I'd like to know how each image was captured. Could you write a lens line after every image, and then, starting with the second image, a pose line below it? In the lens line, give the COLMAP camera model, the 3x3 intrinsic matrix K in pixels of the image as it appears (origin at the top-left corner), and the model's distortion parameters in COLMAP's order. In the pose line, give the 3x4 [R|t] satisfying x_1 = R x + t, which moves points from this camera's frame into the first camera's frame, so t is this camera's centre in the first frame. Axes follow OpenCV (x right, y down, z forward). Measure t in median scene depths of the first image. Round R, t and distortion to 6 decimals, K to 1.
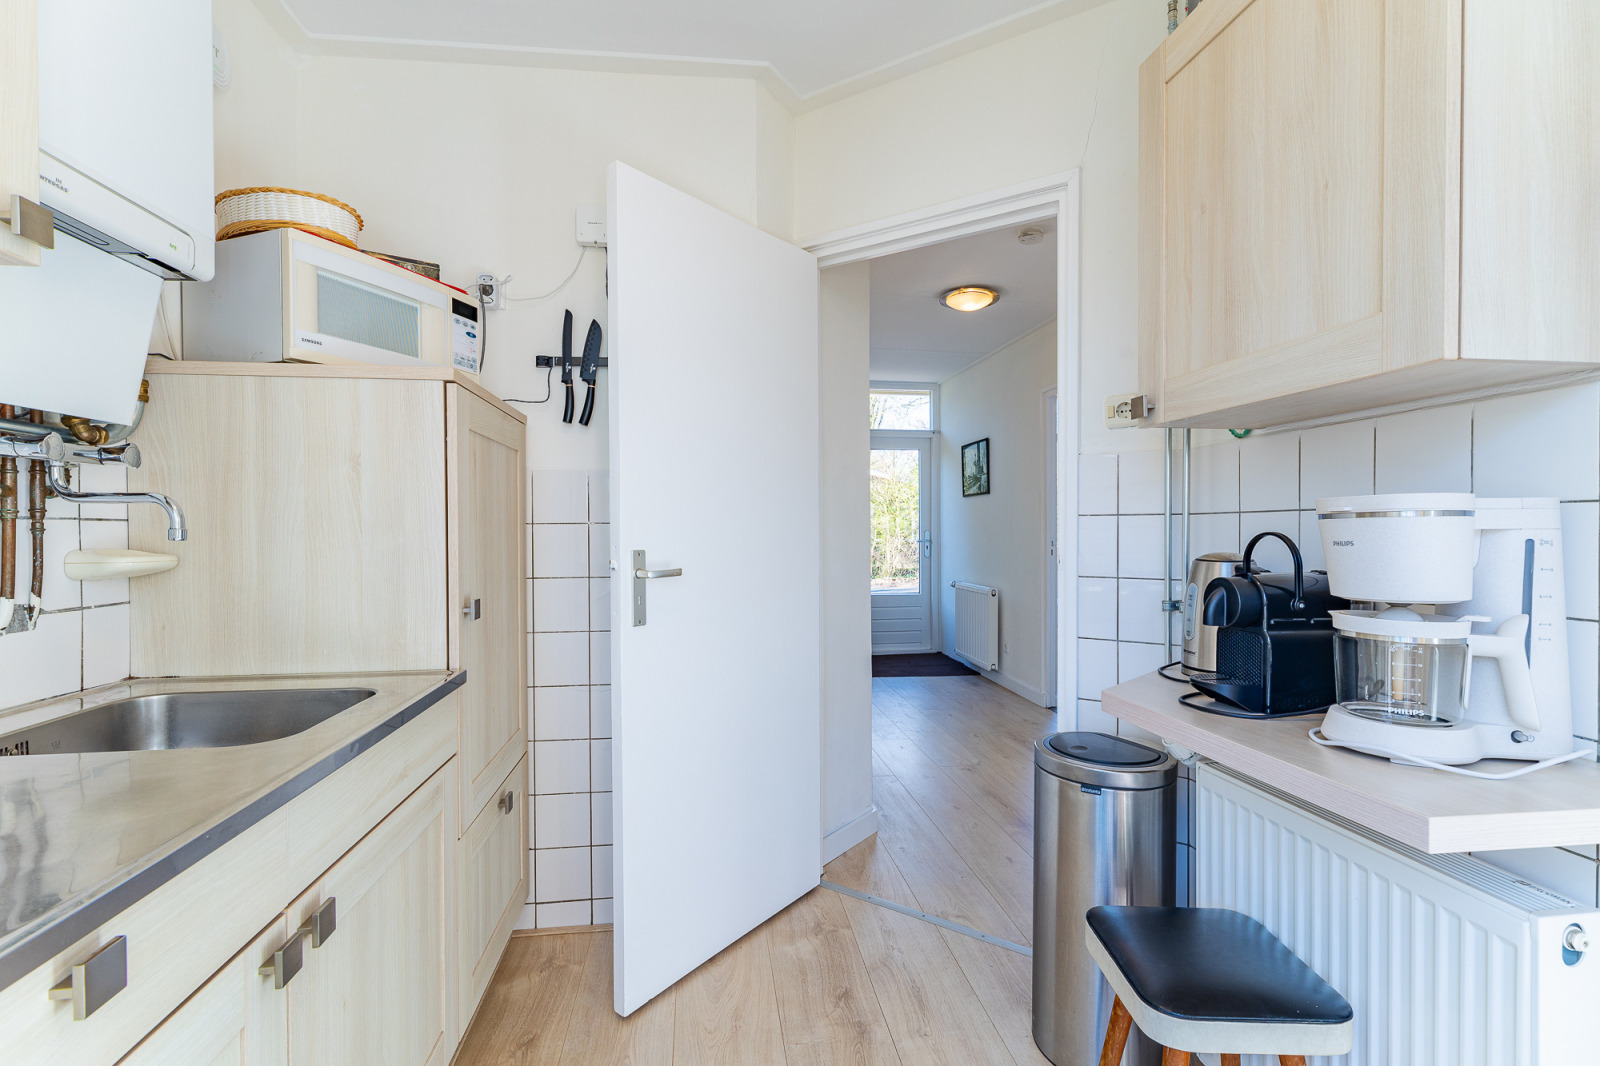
lens RADIAL K [[724.5, 0, 798.3], [0, 724.5, 537.1], [0, 0, 1]] dist [0.004936, -0.000270]
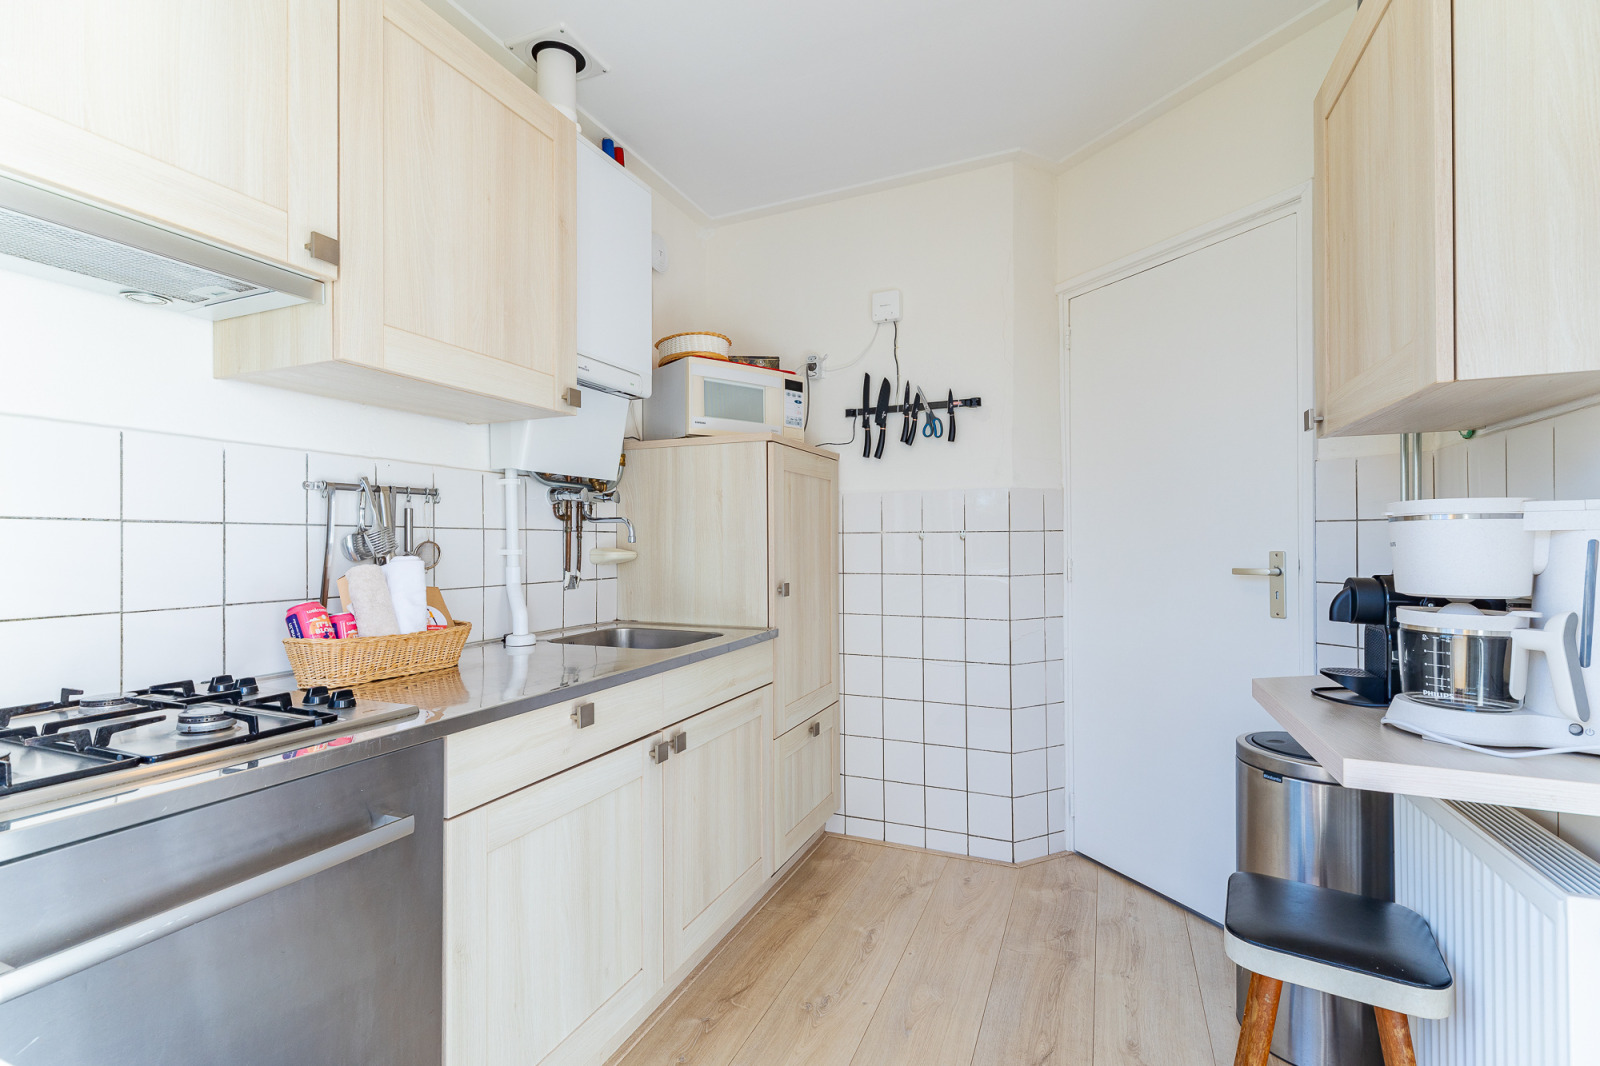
lens RADIAL K [[724.5, 0, 798.3], [0, 724.5, 537.1], [0, 0, 1]] dist [0.004936, -0.000270]
pose [[0.860261, -0.003649, -0.509842, 0.366392], [-0.003860, 0.999899, -0.013668, 0.011254], [0.509840, 0.013726, 0.860160, -0.302159]]
